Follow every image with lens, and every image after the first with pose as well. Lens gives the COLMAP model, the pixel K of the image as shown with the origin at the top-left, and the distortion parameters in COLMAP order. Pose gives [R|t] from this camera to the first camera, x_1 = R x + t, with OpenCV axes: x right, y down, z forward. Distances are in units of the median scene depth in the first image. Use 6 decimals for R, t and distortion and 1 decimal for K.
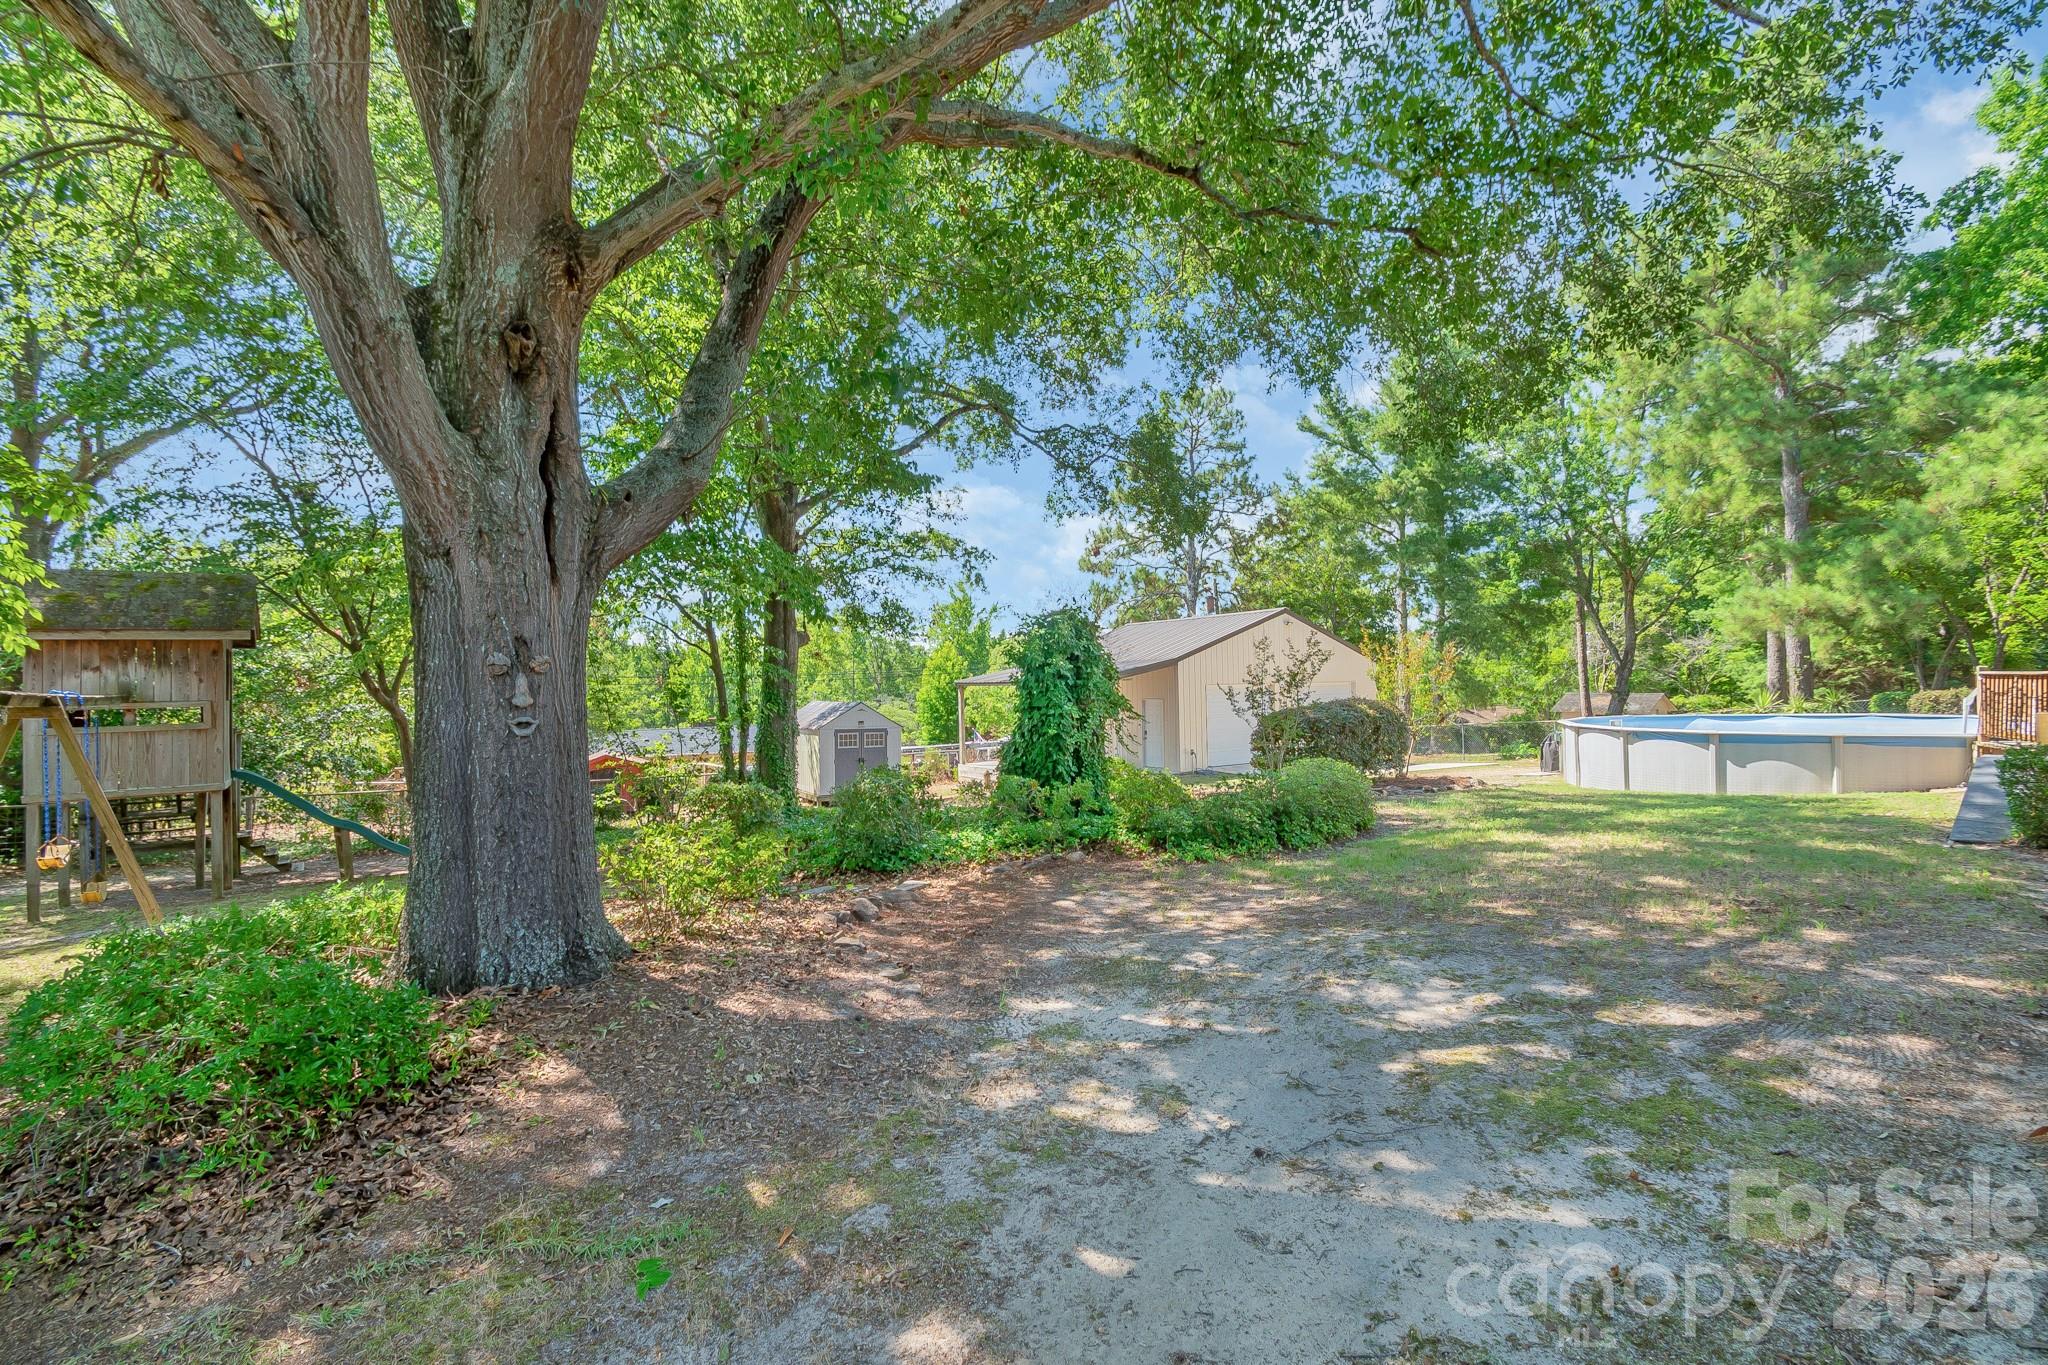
lens RADIAL K [[931.6, 0, 1023.8], [0, 931.6, 679.8], [0, 0, 1]] dist [0.005515, -0.000990]
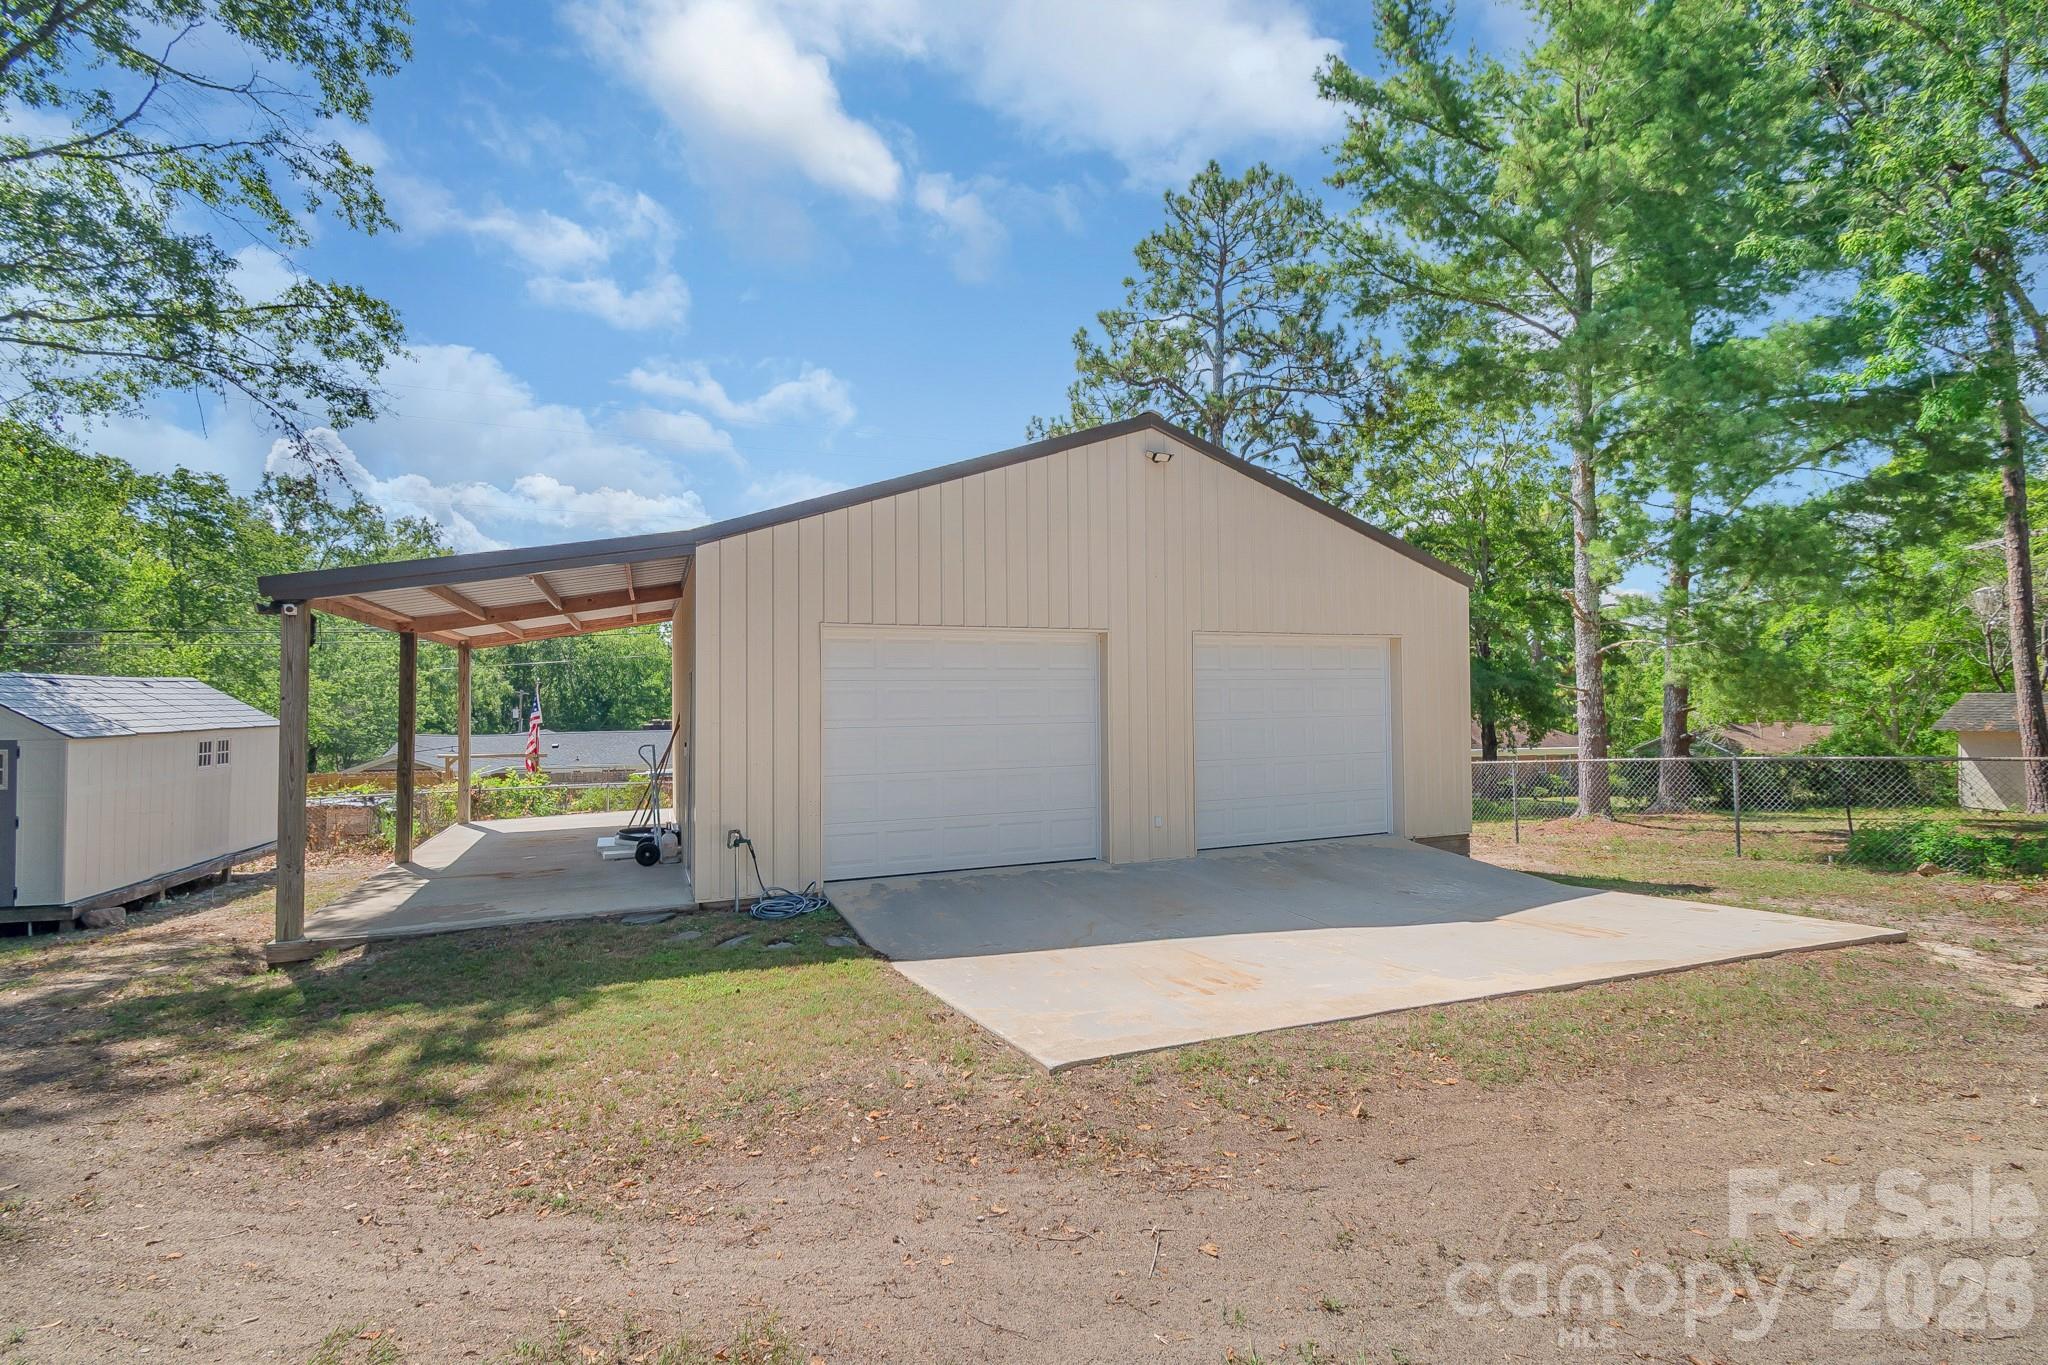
lens RADIAL K [[931.6, 0, 1024.2], [0, 931.6, 685.3], [0, 0, 1]] dist [0.005515, -0.000990]
pose [[0.978351, 0.000971, -0.206951, 0.240644], [-0.002745, 0.999962, -0.008286, 0.020917], [0.206935, 0.008675, 0.978316, 0.513629]]
